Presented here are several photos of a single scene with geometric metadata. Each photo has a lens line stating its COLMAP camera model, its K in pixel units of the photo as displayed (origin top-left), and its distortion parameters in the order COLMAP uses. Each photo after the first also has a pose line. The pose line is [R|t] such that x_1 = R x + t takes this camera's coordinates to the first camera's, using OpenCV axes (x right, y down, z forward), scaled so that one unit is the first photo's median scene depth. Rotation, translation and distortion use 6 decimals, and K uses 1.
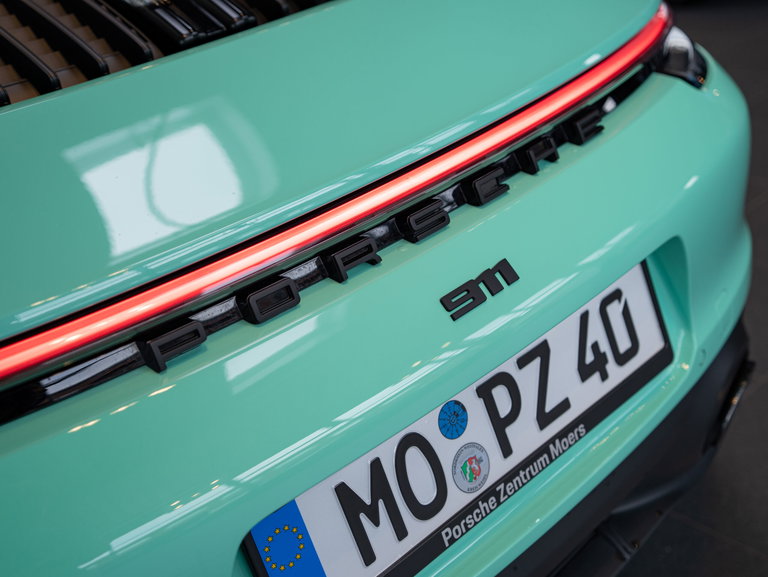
lens RADIAL K [[957.7, 0, 384.0], [0, 957.7, 288.5], [0, 0, 1]] dist [0.140811, 0.028478]
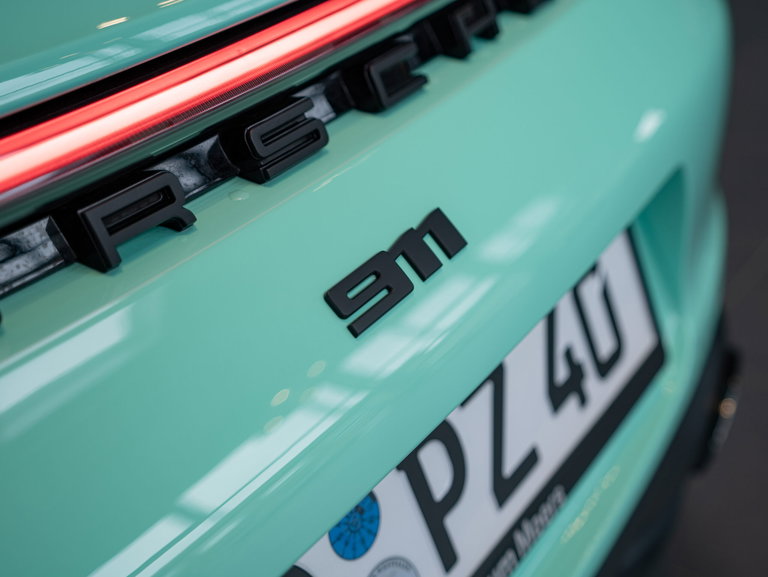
lens RADIAL K [[957.7, 0, 384.0], [0, 957.7, 288.5], [0, 0, 1]] dist [0.140811, 0.028478]
pose [[0.983021, -0.061175, 0.172994, 0.004262], [0.057855, 0.998032, 0.024174, -0.001735], [-0.174133, -0.013755, 0.984626, 0.477045]]
